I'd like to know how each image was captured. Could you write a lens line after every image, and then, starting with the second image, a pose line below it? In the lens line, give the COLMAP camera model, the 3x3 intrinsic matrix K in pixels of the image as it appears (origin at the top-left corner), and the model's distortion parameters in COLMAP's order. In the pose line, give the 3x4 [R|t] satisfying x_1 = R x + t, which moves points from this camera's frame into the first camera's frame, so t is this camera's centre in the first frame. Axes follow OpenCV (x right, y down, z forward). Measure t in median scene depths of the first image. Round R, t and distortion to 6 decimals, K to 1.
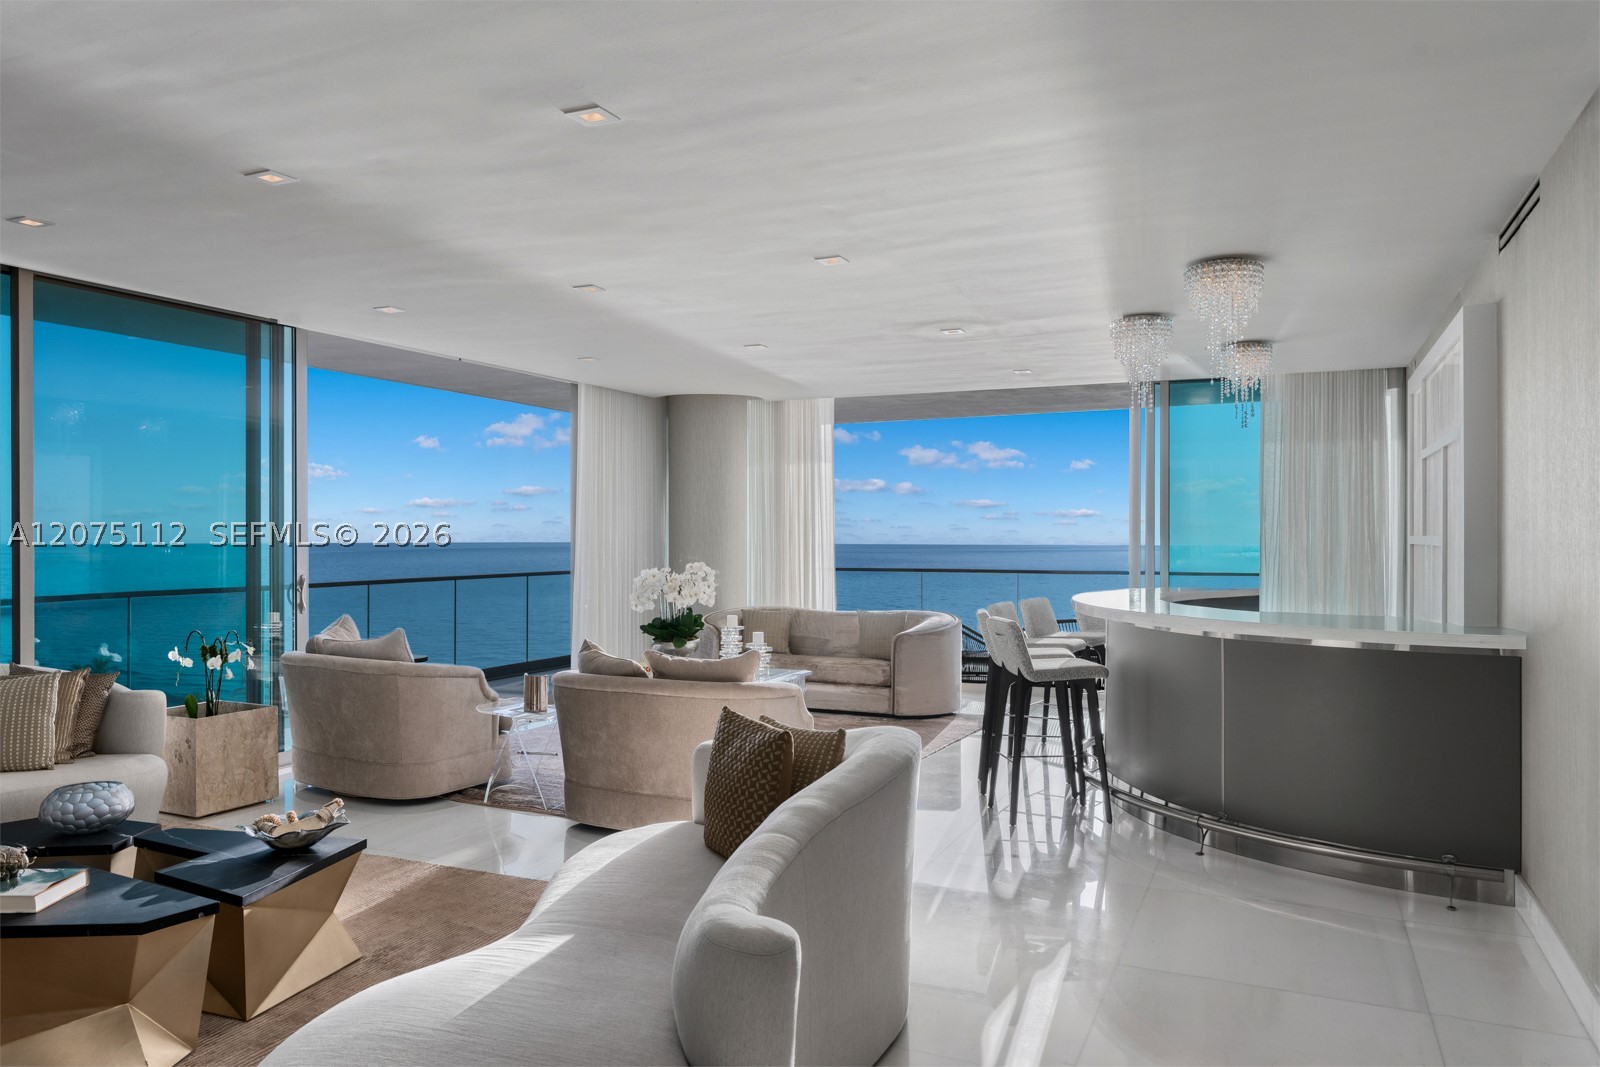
lens RADIAL K [[1117.1, 0, 800.0], [0, 1117.1, 533.5], [0, 0, 1]] dist [0.020998, -0.001765]
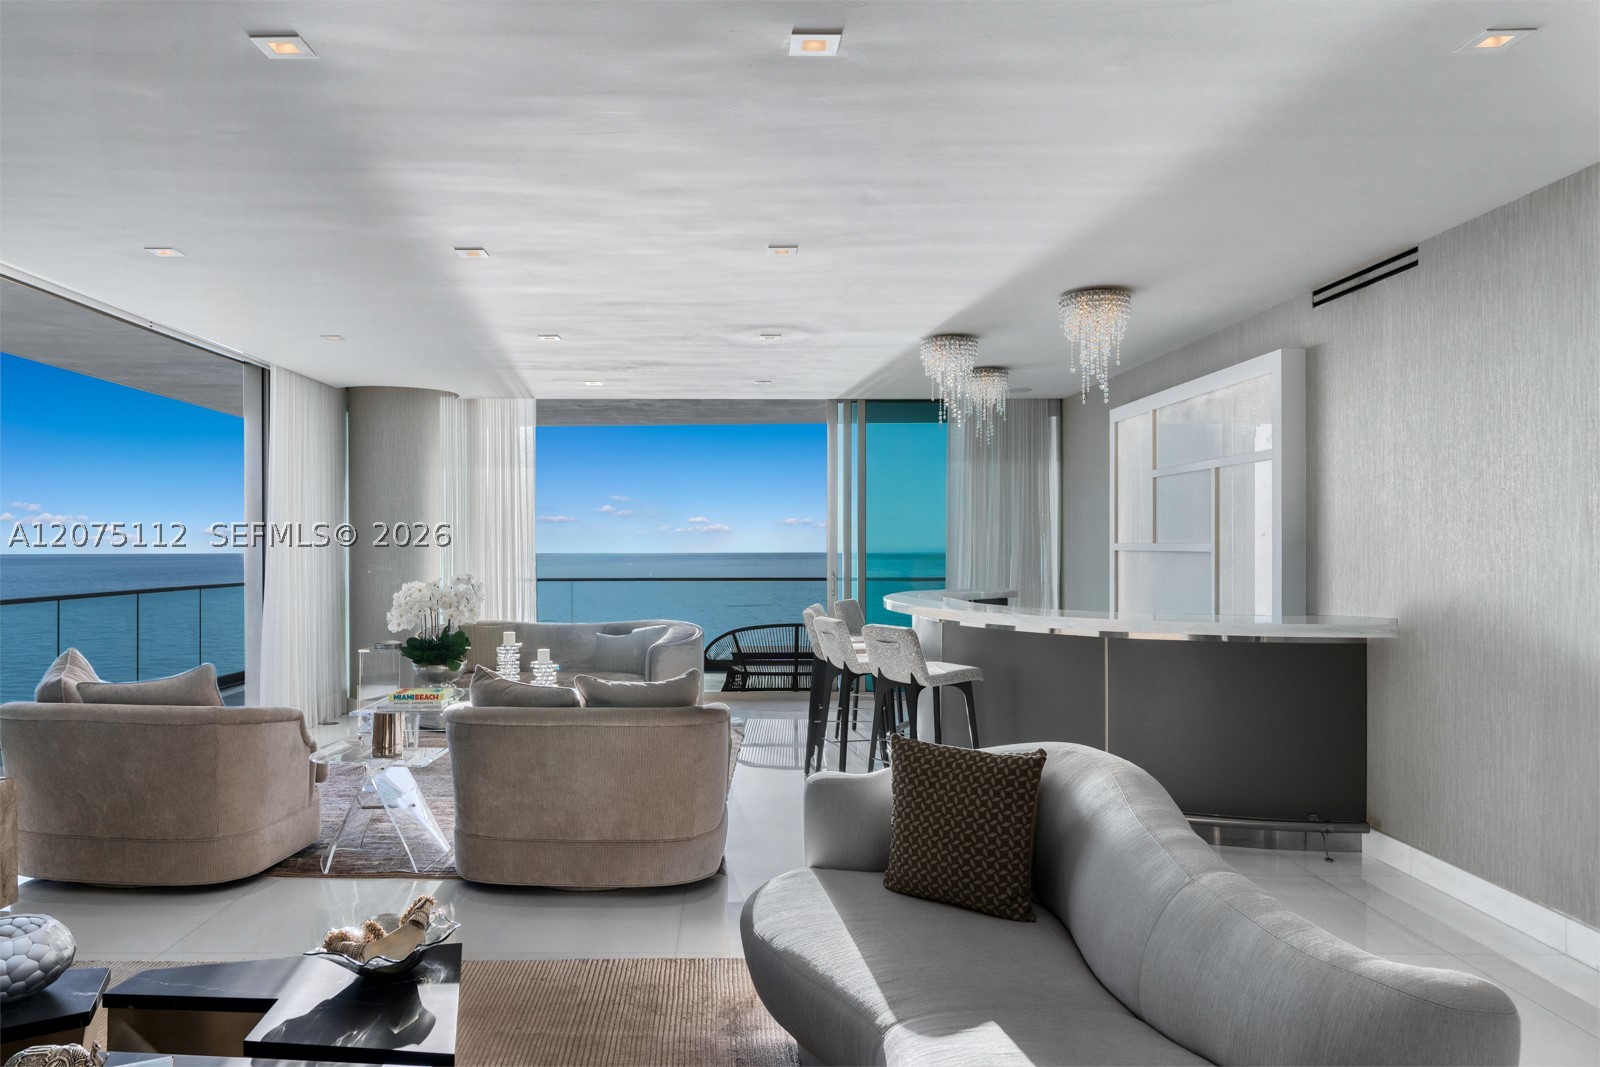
lens RADIAL K [[1075.6, 0, 778.5], [0, 1075.6, 540.5], [0, 0, 1]] dist [-0.001617, 0.000102]
pose [[0.908994, -0.001189, 0.416807, -0.231485], [0.001862, 0.999998, -0.001207, 0.000699], [-0.416804, 0.001873, 0.908994, 0.118134]]
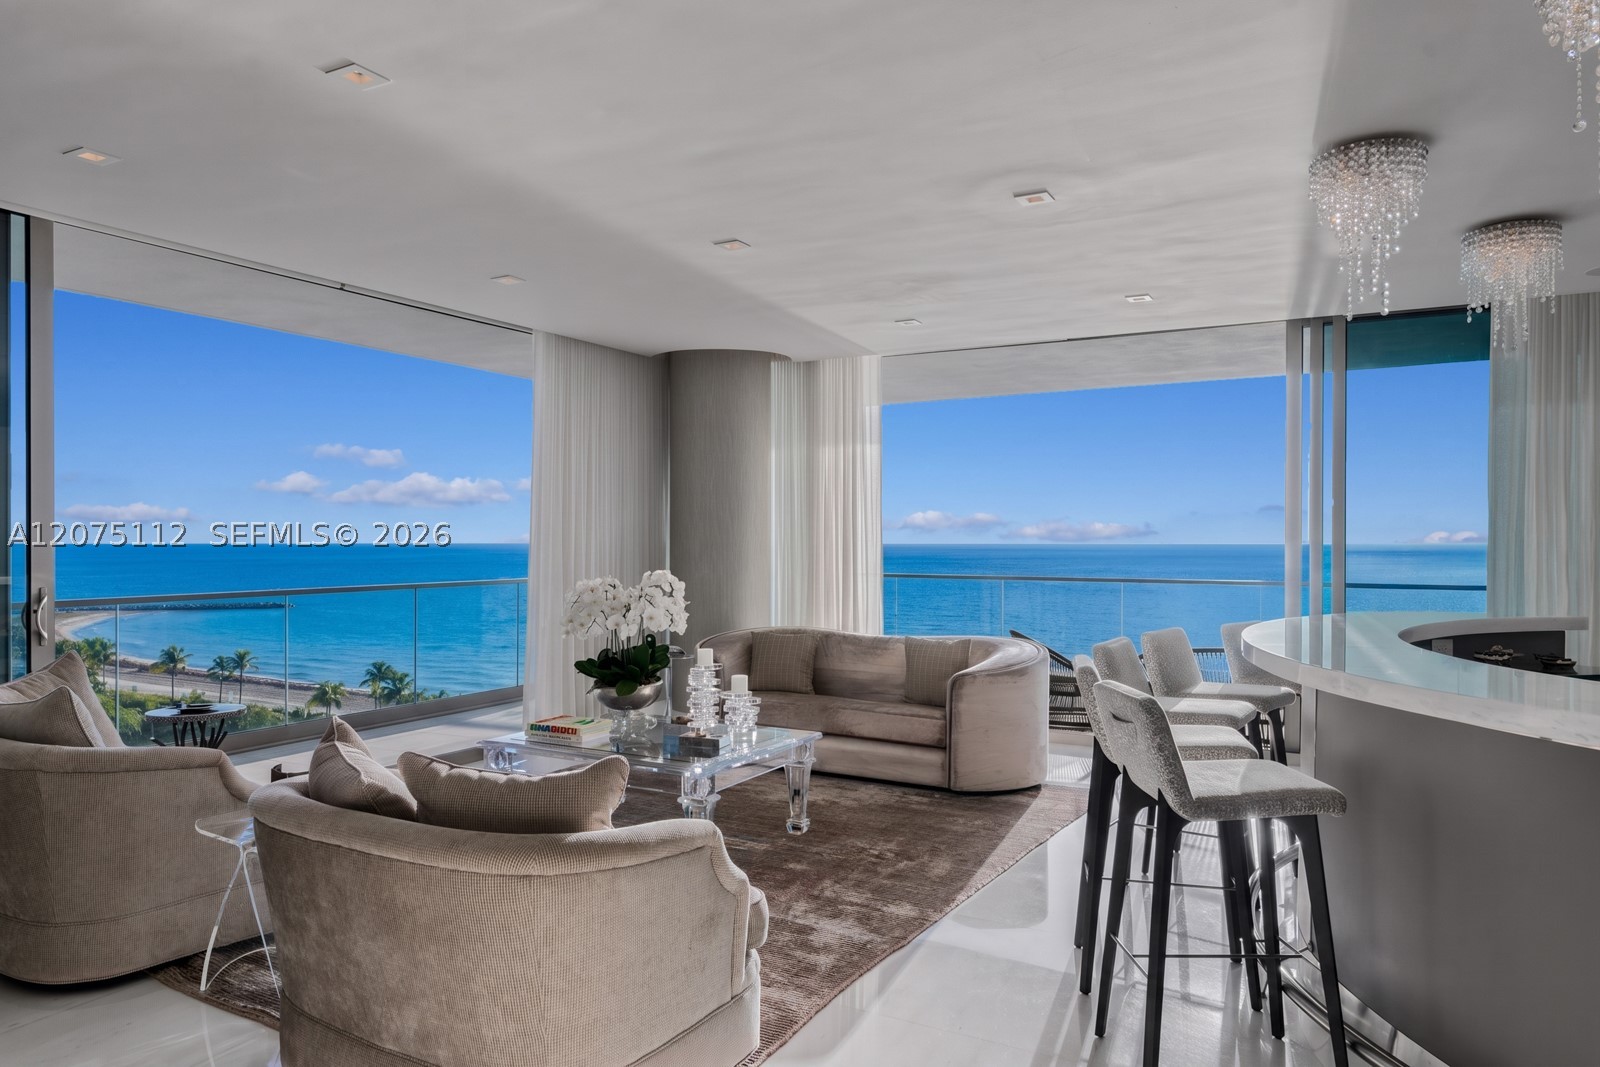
lens RADIAL K [[1075.6, 0, 778.5], [0, 1075.6, 540.5], [0, 0, 1]] dist [-0.001617, 0.000102]
pose [[0.994607, 0.001074, -0.103714, 0.053740], [-0.000691, 0.999993, 0.003733, 0.004864], [0.103718, -0.003641, 0.994600, 0.362349]]
